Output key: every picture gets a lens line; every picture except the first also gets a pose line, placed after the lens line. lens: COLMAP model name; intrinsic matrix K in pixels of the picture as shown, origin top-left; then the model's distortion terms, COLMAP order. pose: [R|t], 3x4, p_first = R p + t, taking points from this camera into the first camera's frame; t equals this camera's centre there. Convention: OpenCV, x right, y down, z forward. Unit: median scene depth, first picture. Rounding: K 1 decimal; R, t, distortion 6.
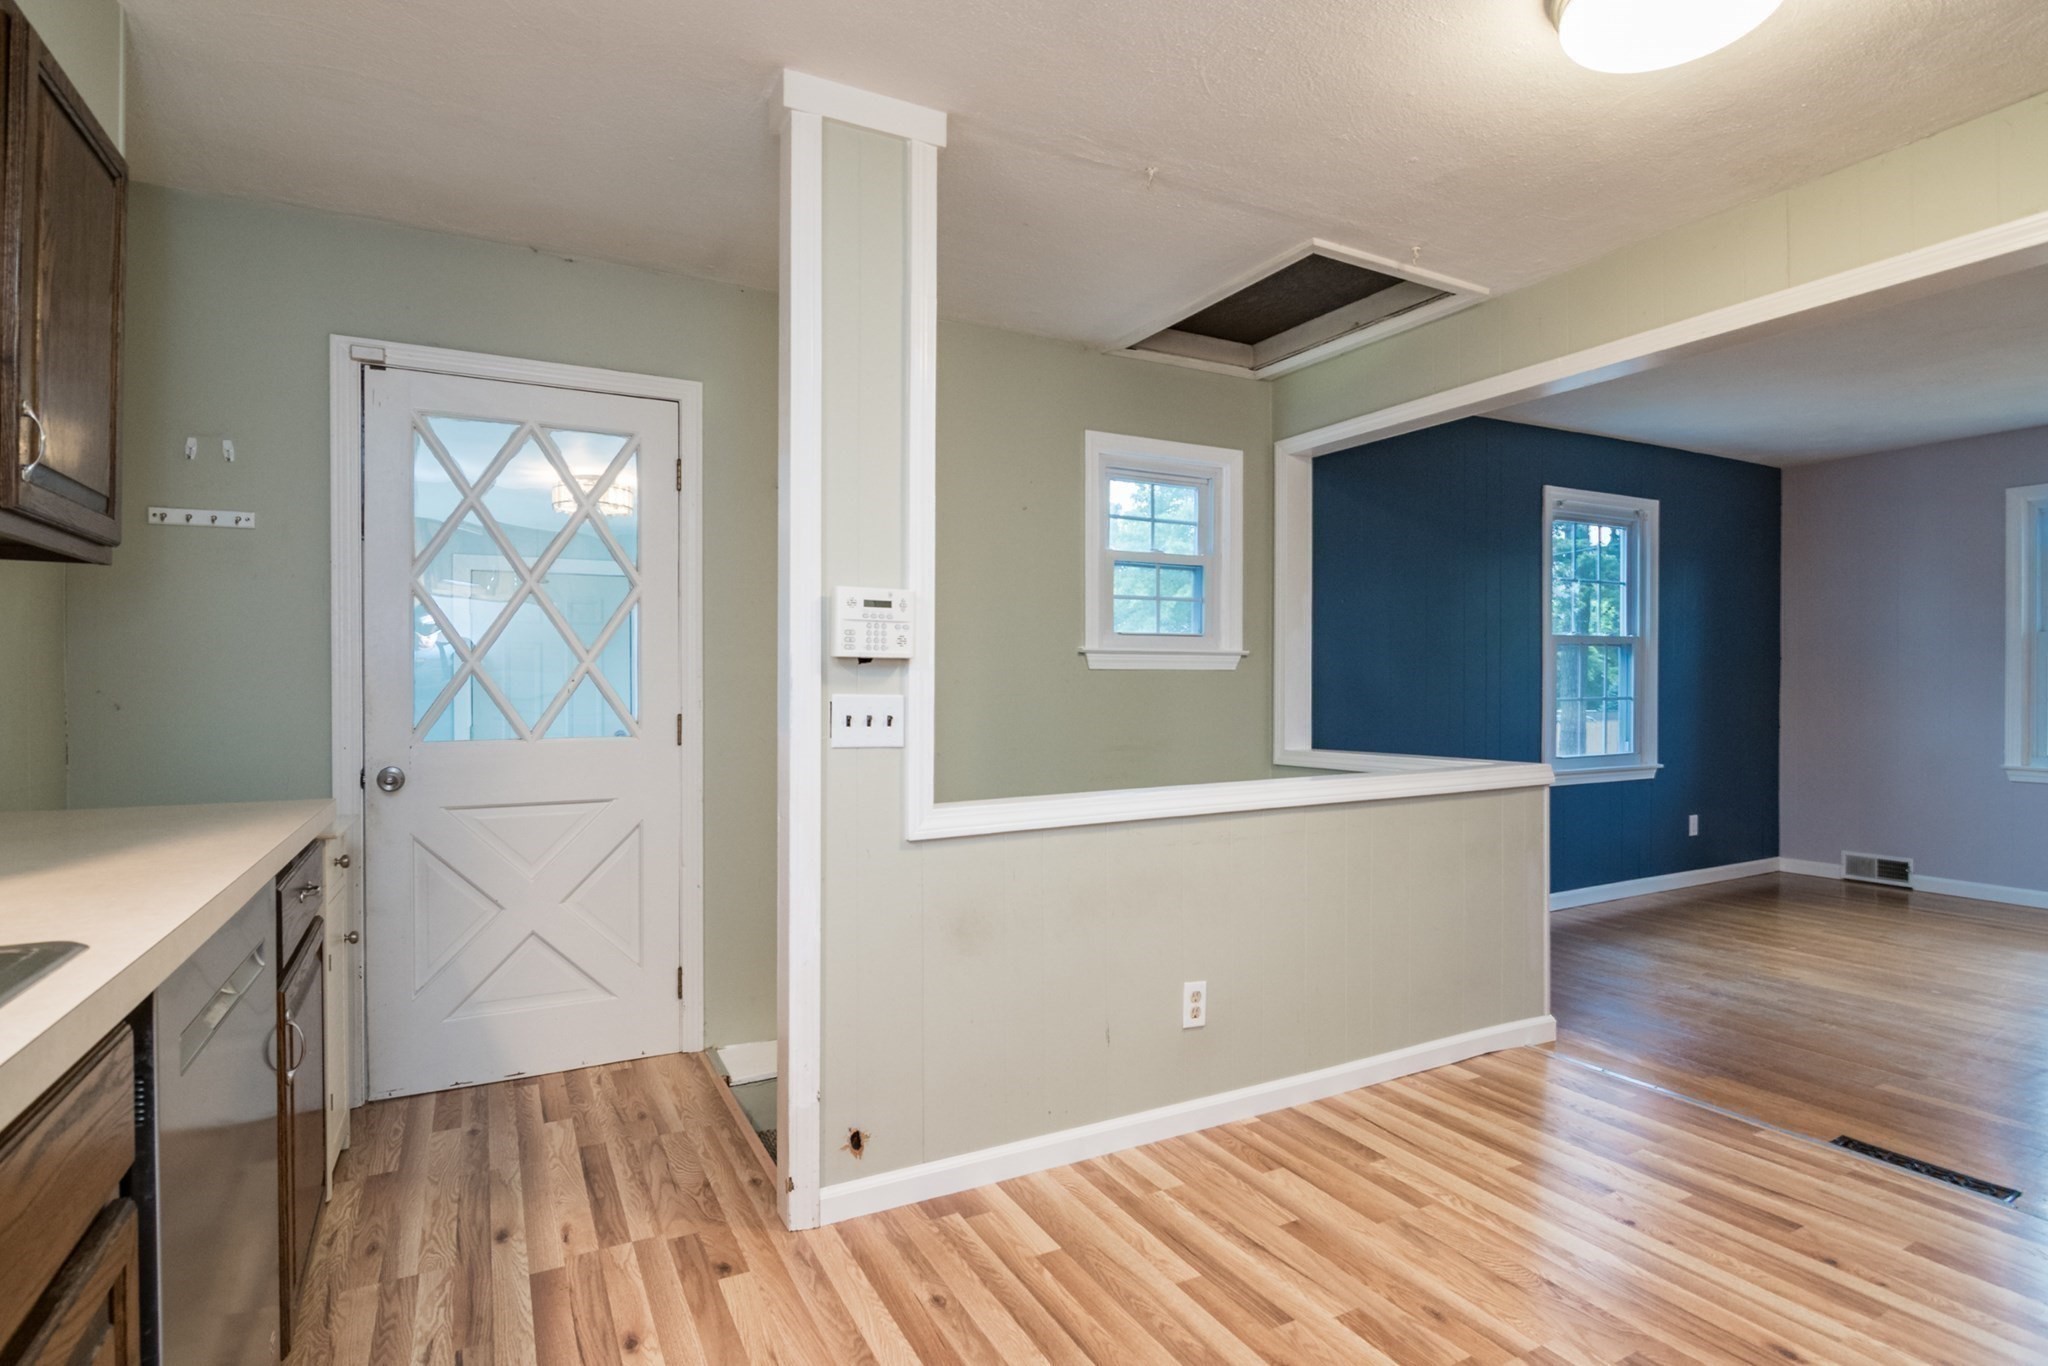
lens RADIAL K [[1001.3, 0, 1027.8], [0, 1001.3, 684.7], [0, 0, 1]] dist [-0.010558, -0.003139]
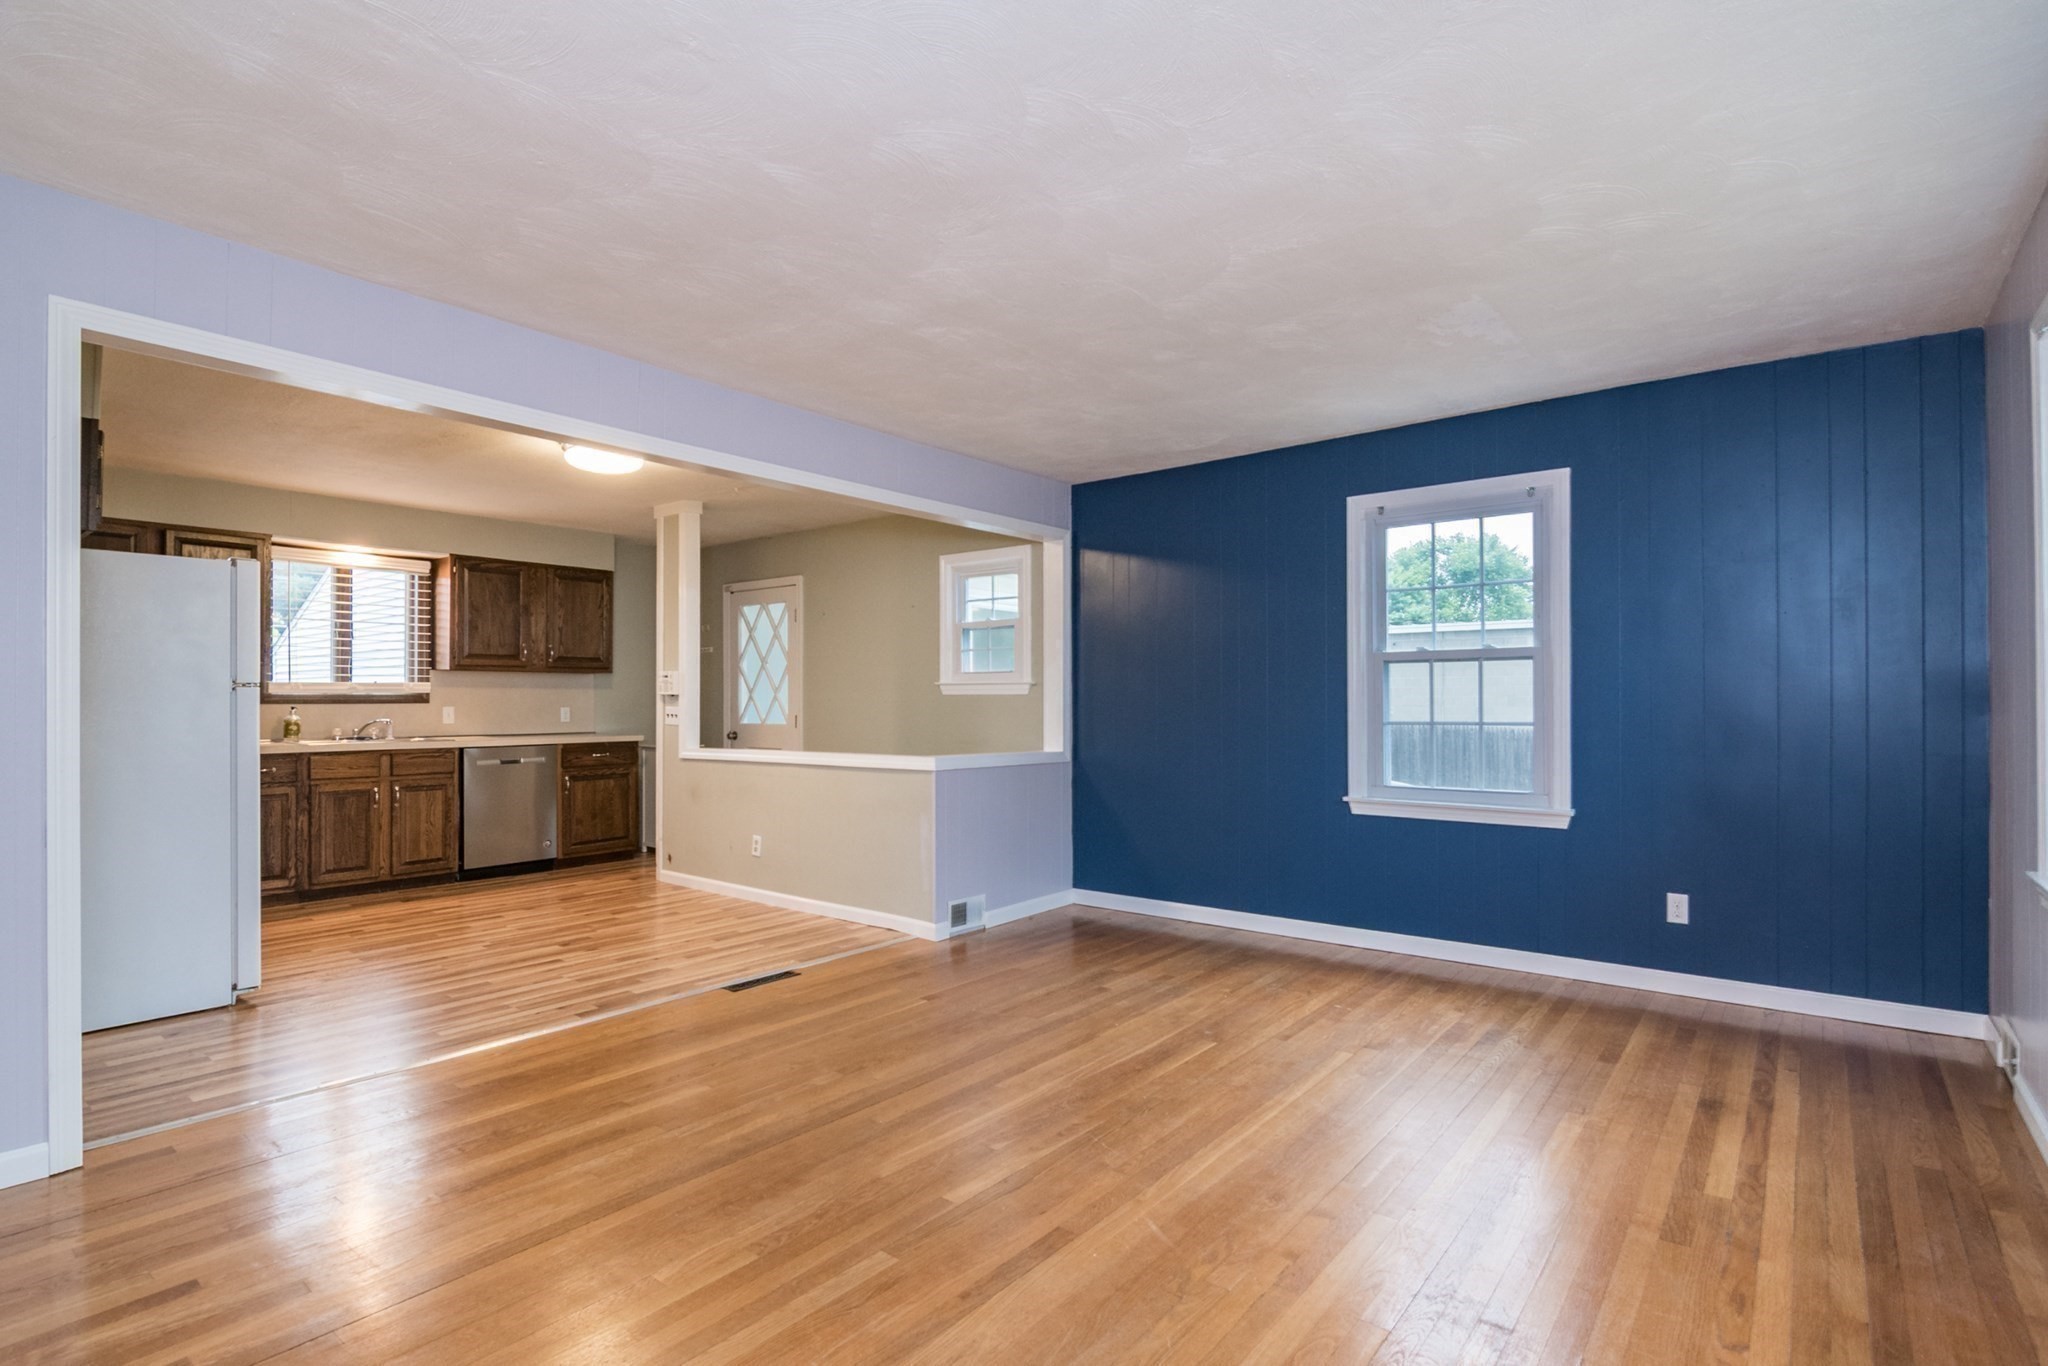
lens RADIAL K [[1001.3, 0, 1014.1], [0, 1001.3, 696.4], [0, 0, 1]] dist [-0.010558, -0.003139]
pose [[0.397783, -0.001649, -0.917478, 2.437009], [-0.001338, 0.999996, -0.002378, -0.012901], [0.917479, 0.002173, 0.397779, 0.626998]]
